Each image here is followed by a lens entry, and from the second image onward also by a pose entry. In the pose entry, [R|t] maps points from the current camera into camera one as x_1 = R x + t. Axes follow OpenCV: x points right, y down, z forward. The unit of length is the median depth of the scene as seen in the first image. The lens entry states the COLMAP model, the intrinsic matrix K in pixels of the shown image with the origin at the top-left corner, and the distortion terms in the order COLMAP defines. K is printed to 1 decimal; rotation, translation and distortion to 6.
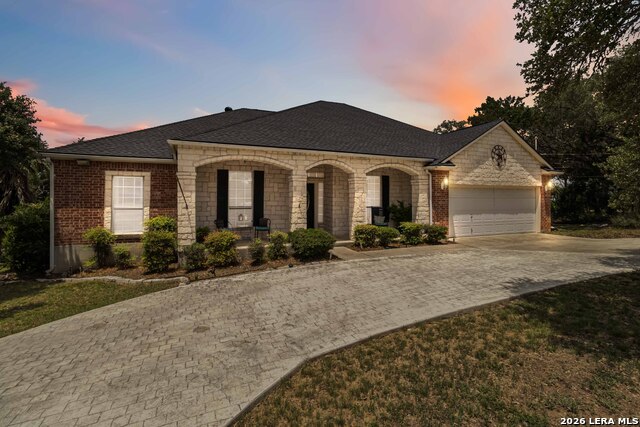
lens RADIAL K [[300.6, 0, 322.6], [0, 300.6, 204.2], [0, 0, 1]] dist [0.000061, -0.000640]
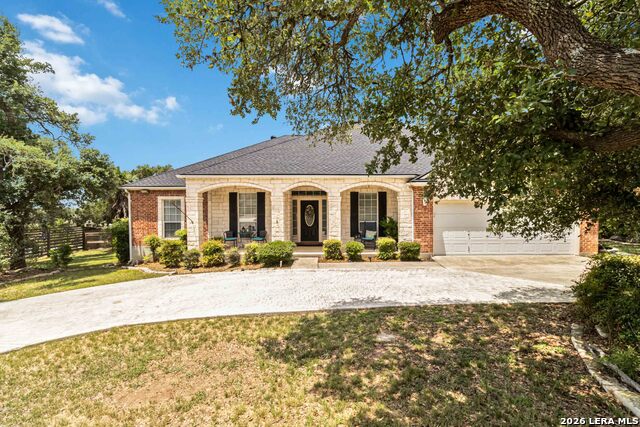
lens RADIAL K [[292.5, 0, 320.0], [0, 292.5, 213.5], [0, 0, 1]] dist [0.000208, -0.000023]
pose [[0.922522, 0.002896, -0.385933, 0.598954], [-0.001536, 0.999991, 0.003833, -0.035692], [0.385941, -0.002943, 0.922519, -0.019903]]
